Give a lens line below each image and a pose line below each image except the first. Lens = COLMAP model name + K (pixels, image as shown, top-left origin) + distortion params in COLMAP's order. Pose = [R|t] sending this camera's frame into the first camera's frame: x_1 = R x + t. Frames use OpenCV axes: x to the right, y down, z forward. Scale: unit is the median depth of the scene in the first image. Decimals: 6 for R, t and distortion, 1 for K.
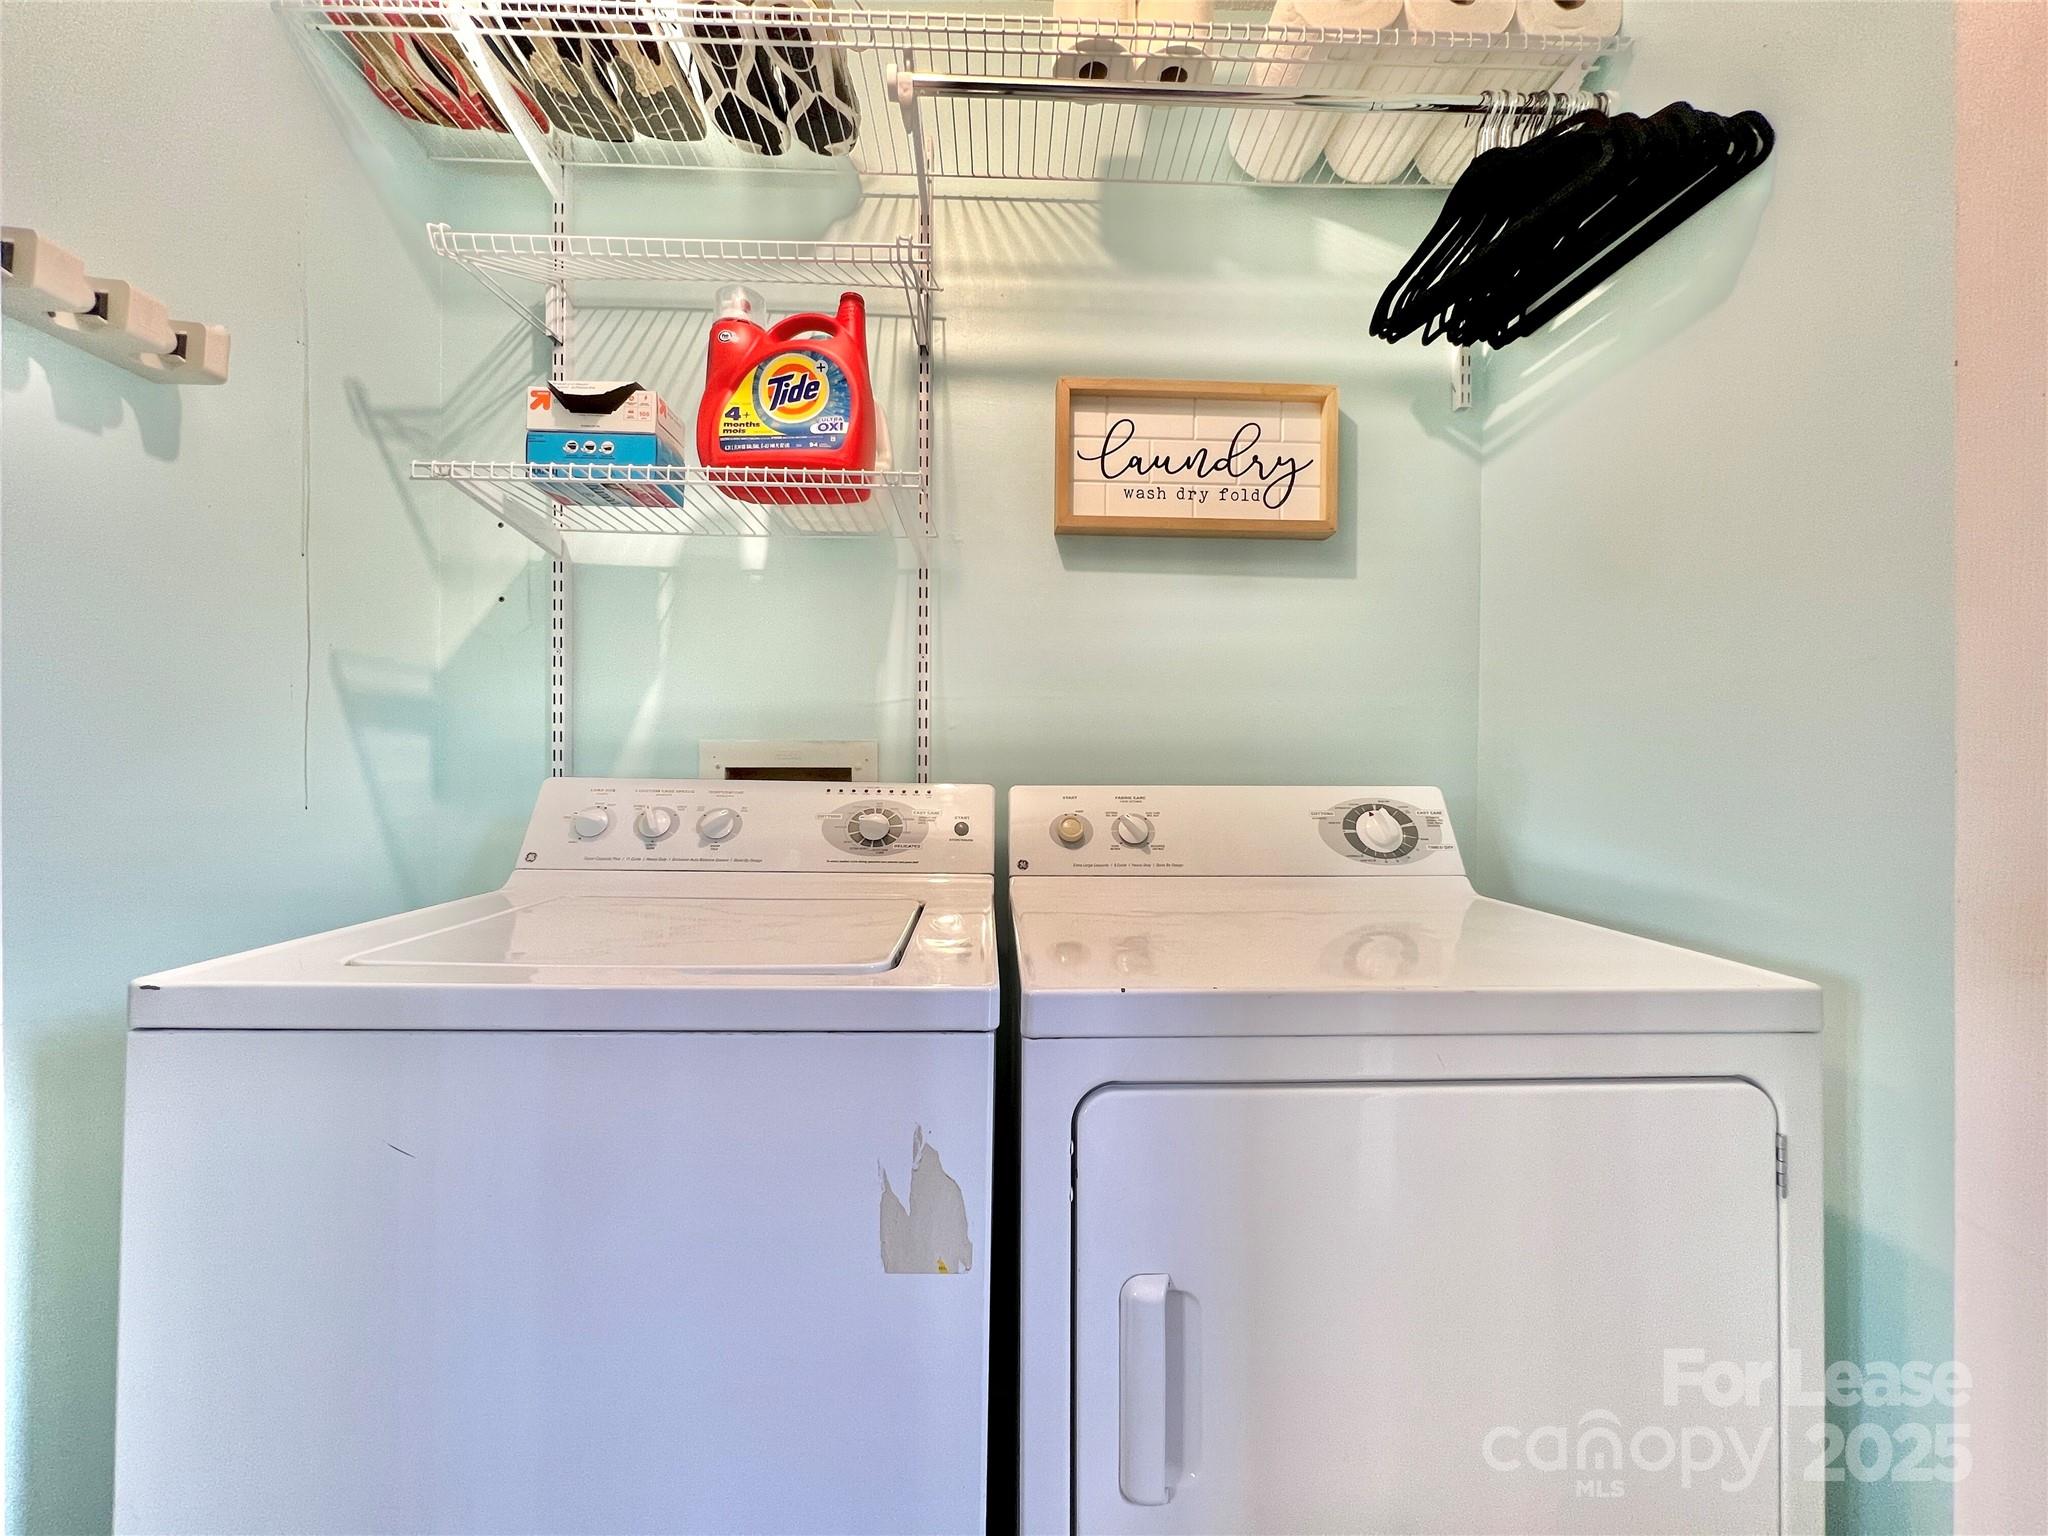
lens RADIAL K [[820.1, 0, 1026.8], [0, 820.1, 763.8], [0, 0, 1]] dist [-0.001985, 0.000610]
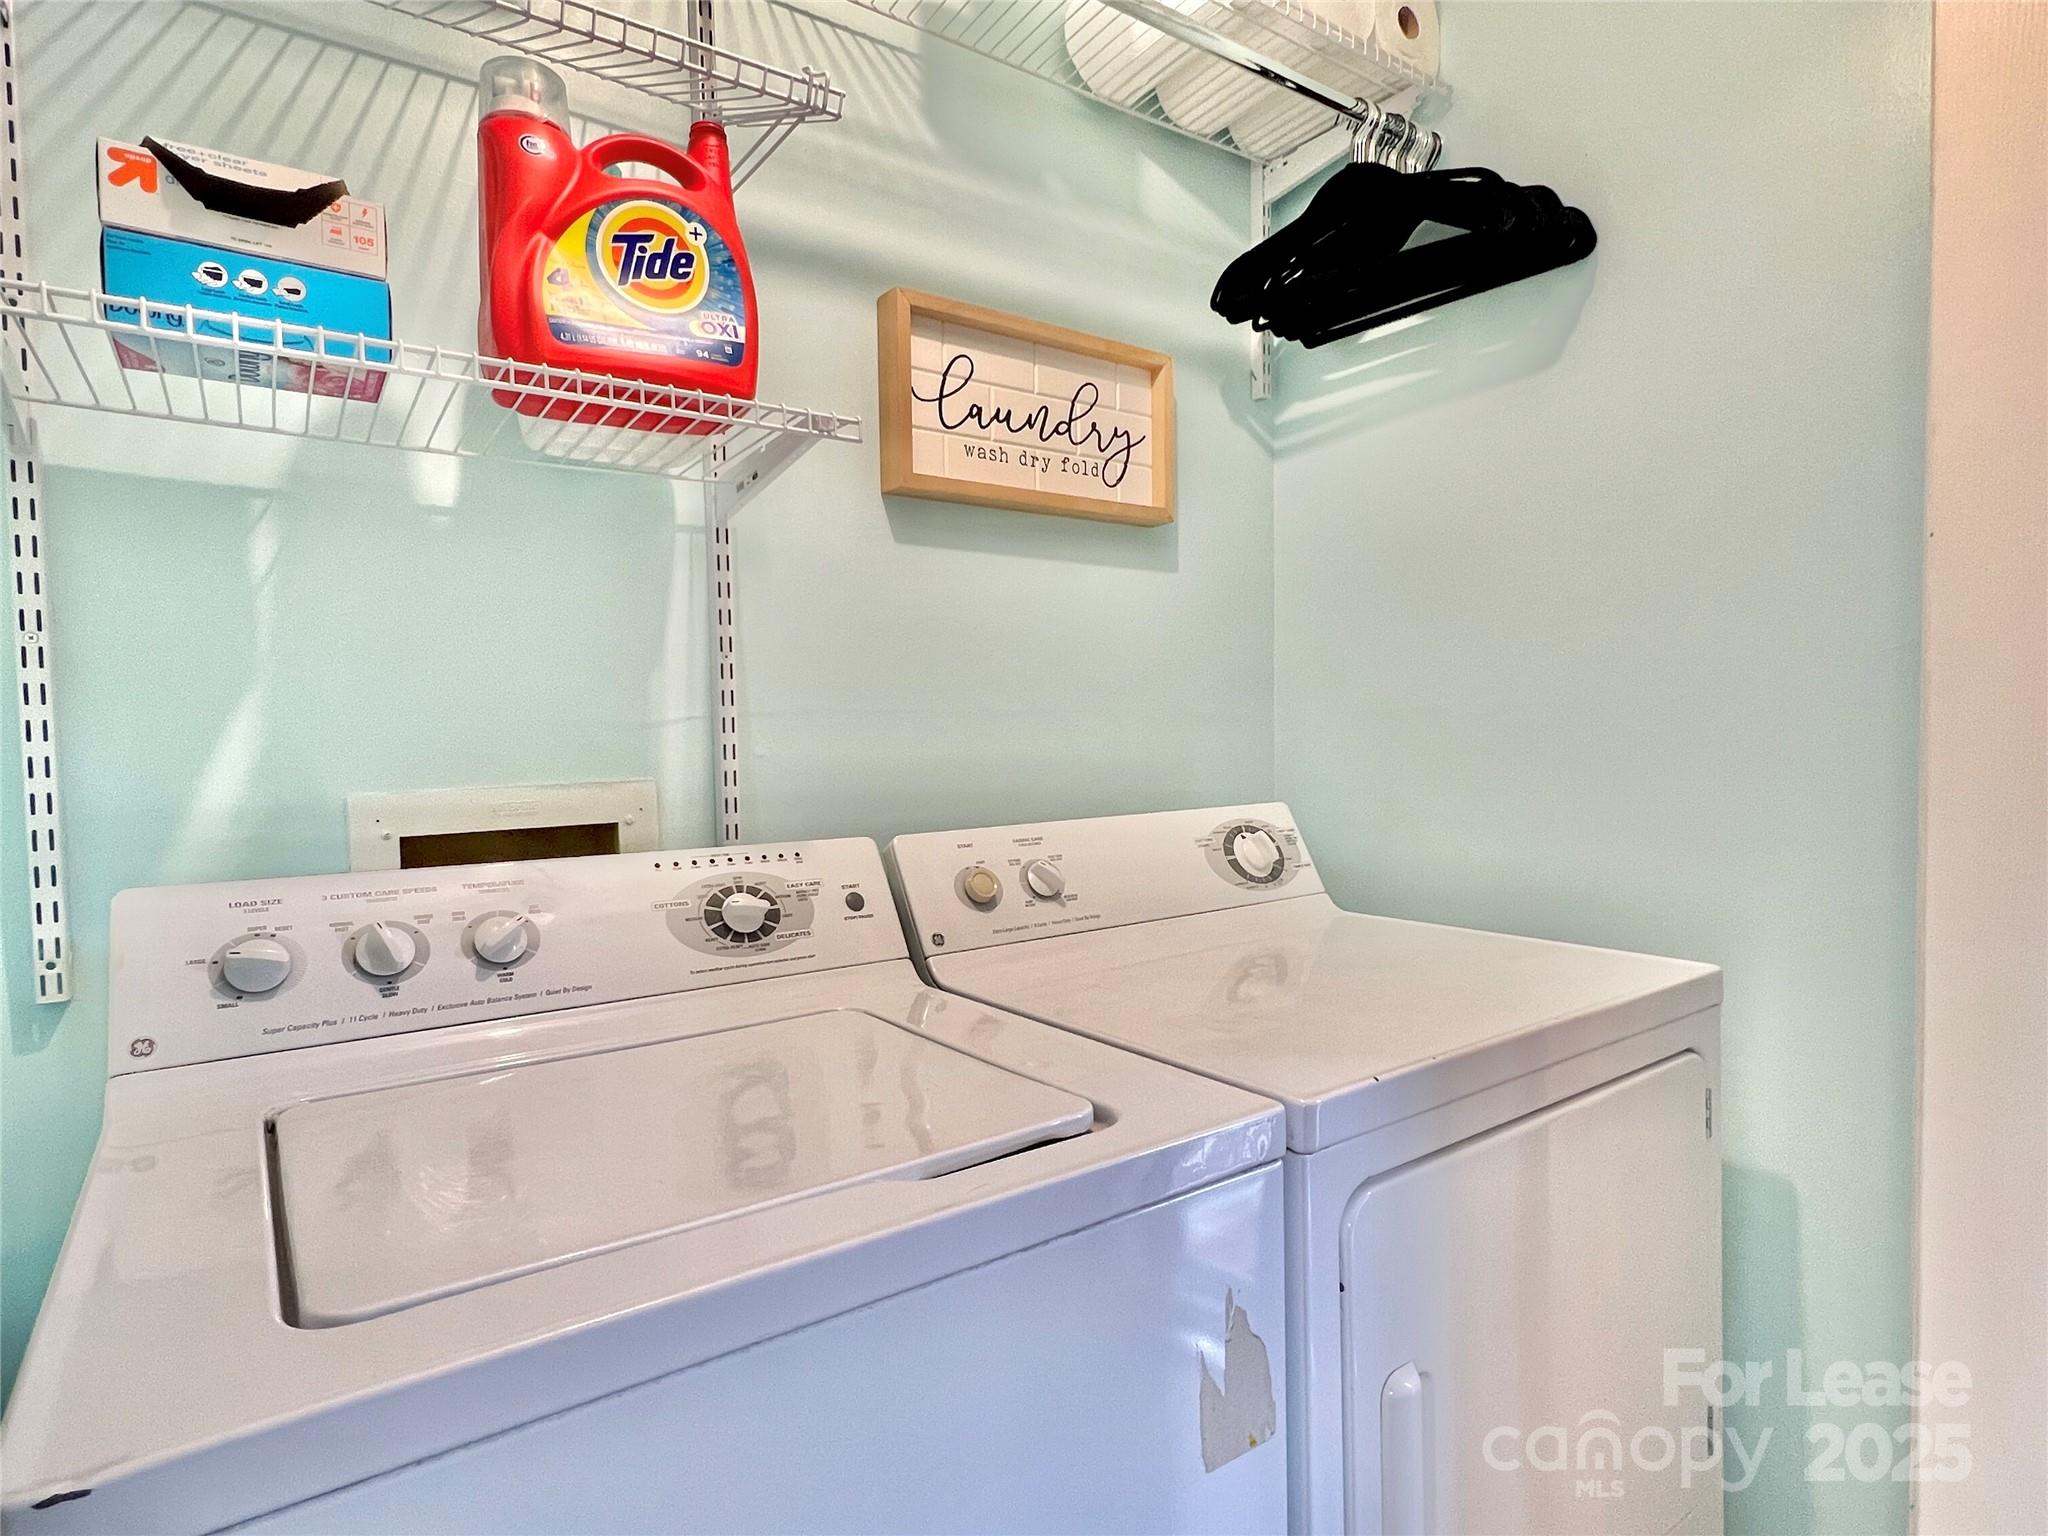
lens RADIAL K [[1086.3, 0, 1018.3], [0, 1086.3, 771.4], [0, 0, 1]] dist [0.000194, -0.001348]
pose [[0.837317, -0.045166, 0.544849, -0.478903], [0.026441, 0.998761, 0.042159, -0.073915], [-0.546078, -0.020894, 0.837474, 0.106435]]
